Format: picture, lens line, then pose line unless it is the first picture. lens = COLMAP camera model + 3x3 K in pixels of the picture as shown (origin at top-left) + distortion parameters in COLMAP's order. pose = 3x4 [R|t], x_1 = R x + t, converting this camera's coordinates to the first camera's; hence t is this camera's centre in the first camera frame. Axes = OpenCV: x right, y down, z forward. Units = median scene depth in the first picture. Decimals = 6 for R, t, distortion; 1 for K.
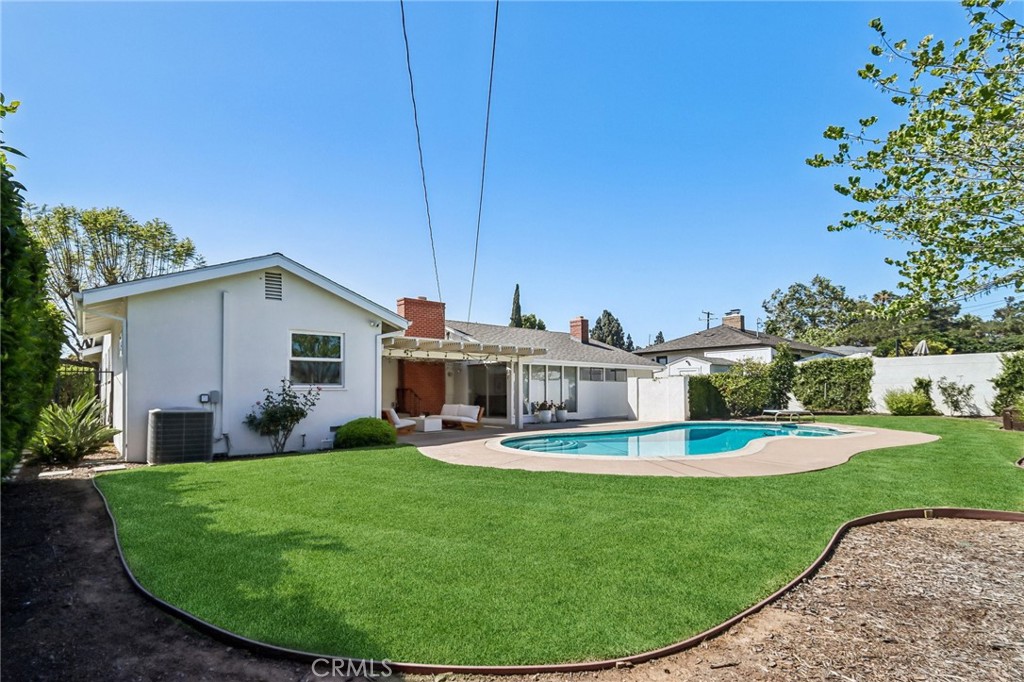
lens RADIAL K [[483.3, 0, 513.0], [0, 483.3, 377.4], [0, 0, 1]] dist [-0.000202, -0.000166]
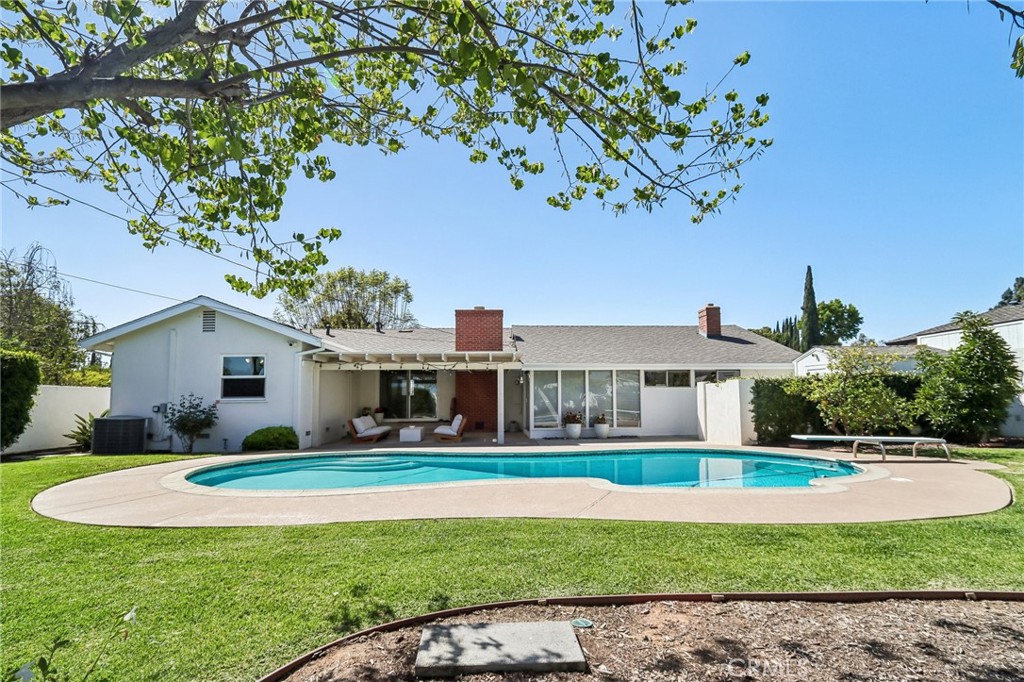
lens RADIAL K [[483.3, 0, 513.0], [0, 483.3, 377.4], [0, 0, 1]] dist [-0.000202, -0.000166]
pose [[0.785808, -0.030790, -0.617704, 0.518728], [0.022401, 0.999522, -0.021324, 0.002921], [0.618065, 0.002919, 0.786121, 0.277838]]
